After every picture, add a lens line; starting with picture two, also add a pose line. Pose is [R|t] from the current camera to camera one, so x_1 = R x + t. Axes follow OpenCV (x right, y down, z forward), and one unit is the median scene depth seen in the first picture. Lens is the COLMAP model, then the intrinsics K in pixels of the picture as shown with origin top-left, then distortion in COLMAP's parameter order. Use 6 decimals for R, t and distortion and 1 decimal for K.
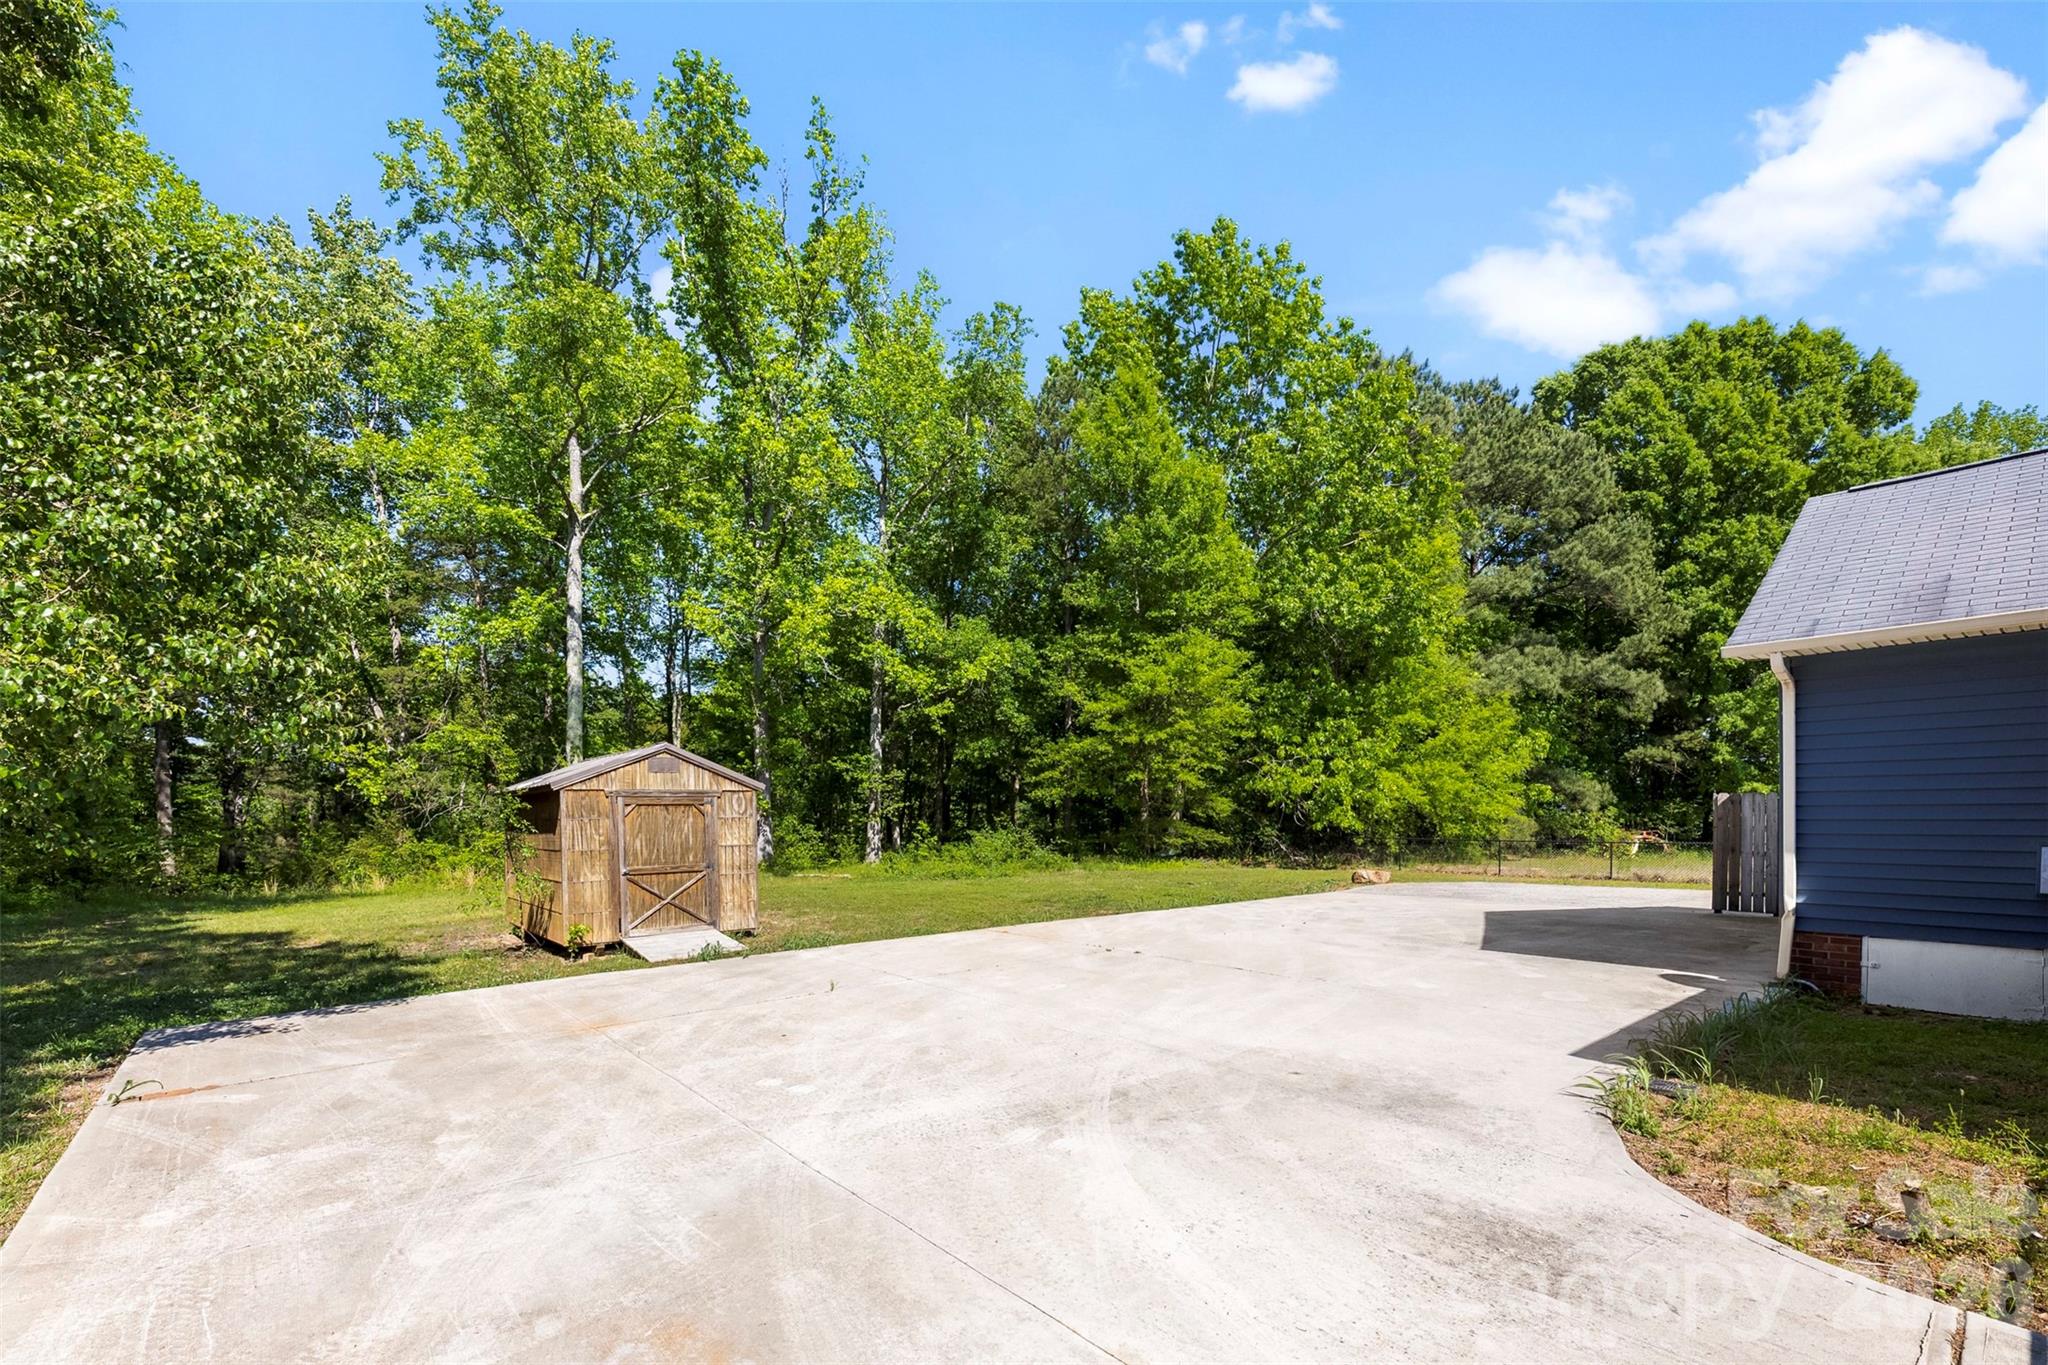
lens RADIAL K [[832.1, 0, 1023.6], [0, 832.1, 671.8], [0, 0, 1]] dist [-0.001237, -0.000231]
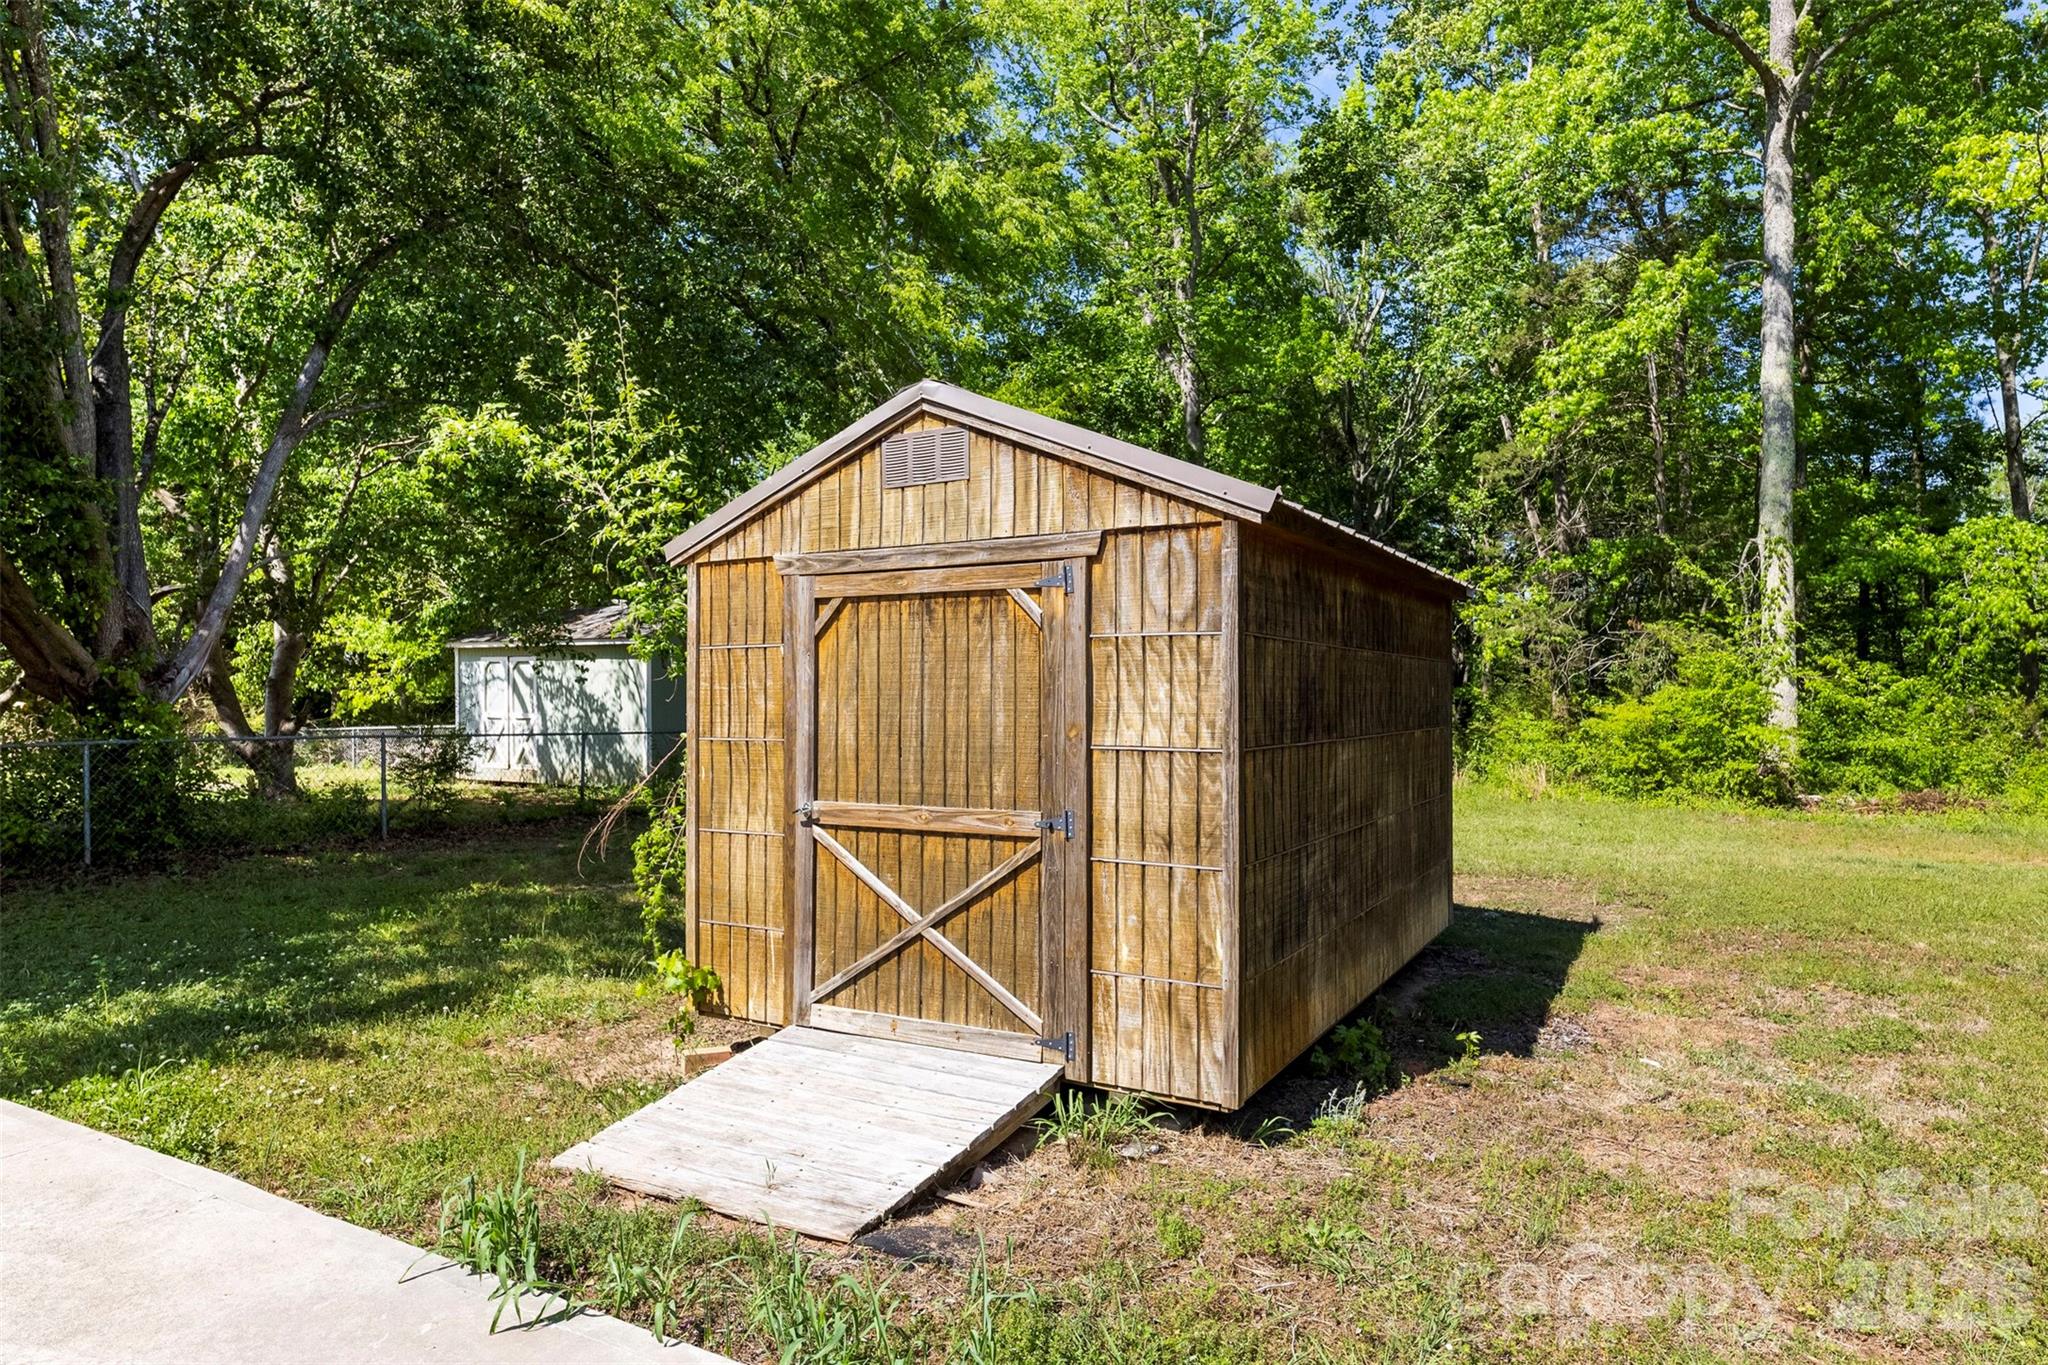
lens RADIAL K [[1231.3, 0, 1024.0], [0, 1231.3, 682.5], [0, 0, 1]] dist [0.000106, -0.000046]
pose [[0.360420, 0.003279, -0.932785, -0.026186], [0.155768, 0.985741, 0.063652, 0.163239], [0.919692, -0.168239, 0.354770, 0.853641]]
